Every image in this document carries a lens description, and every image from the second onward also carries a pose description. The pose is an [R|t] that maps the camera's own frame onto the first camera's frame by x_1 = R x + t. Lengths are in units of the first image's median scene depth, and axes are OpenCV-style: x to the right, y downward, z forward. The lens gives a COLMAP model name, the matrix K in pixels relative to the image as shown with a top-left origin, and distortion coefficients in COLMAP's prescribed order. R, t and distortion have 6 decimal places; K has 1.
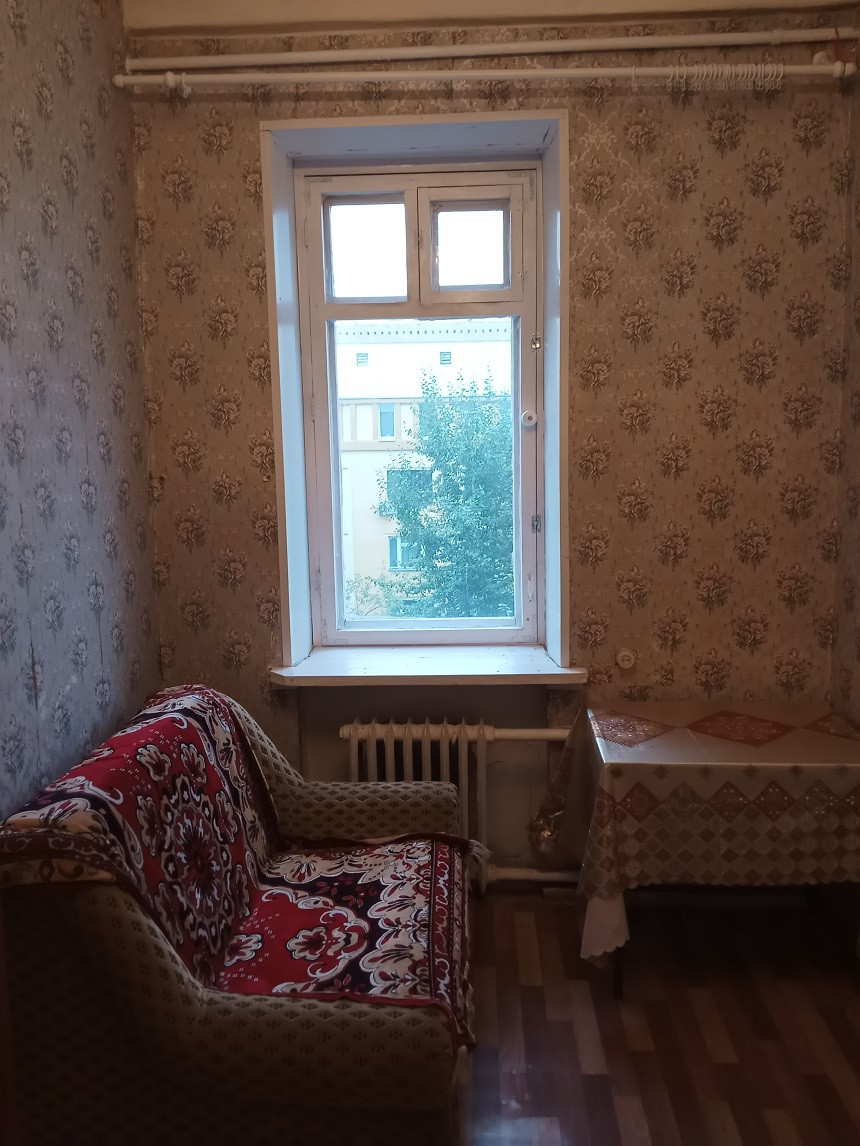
lens RADIAL K [[924.0, 0, 430.0], [0, 924.0, 573.0], [0, 0, 1]] dist [0.115300, -0.209480]
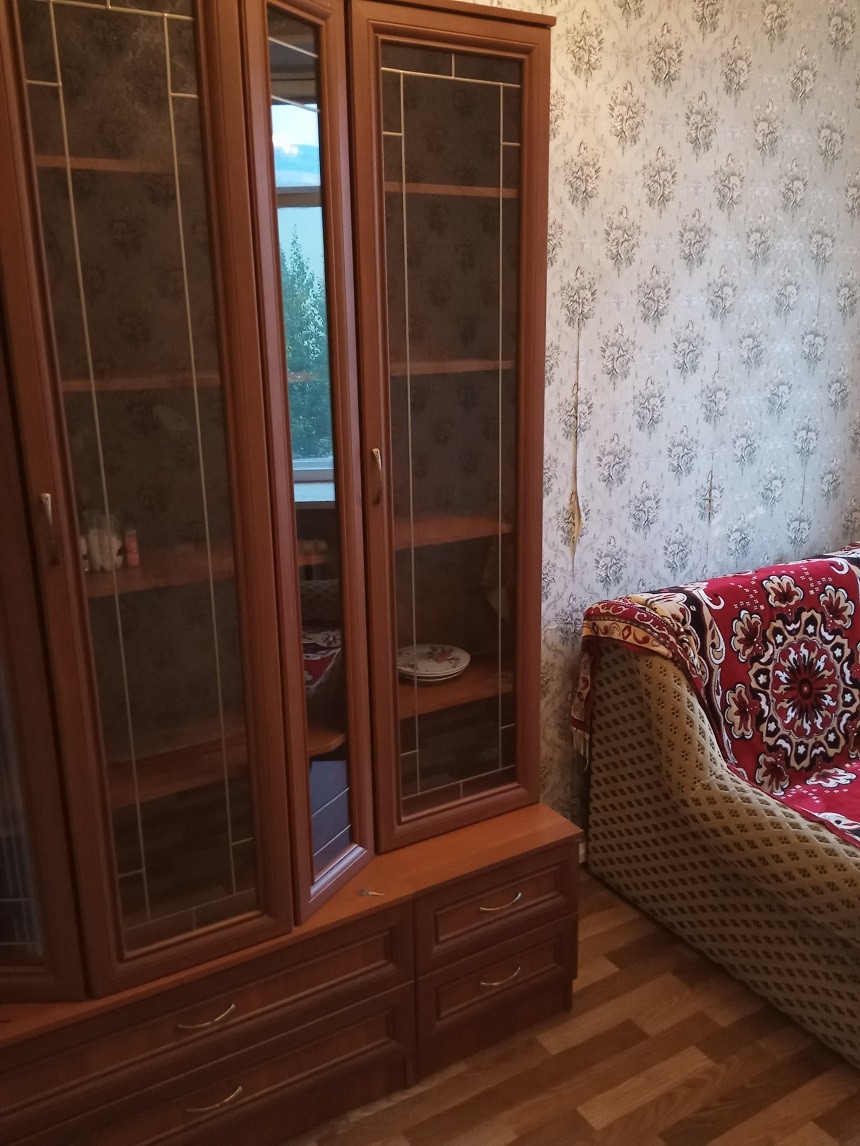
lens RADIAL K [[924.0, 0, 430.0], [0, 924.0, 573.0], [0, 0, 1]] dist [0.115300, -0.209480]
pose [[0.560103, 0.220608, -0.798509, 0.374601], [-0.092865, 0.974535, 0.204101, -0.009075], [0.823201, -0.040164, 0.566327, 0.015078]]
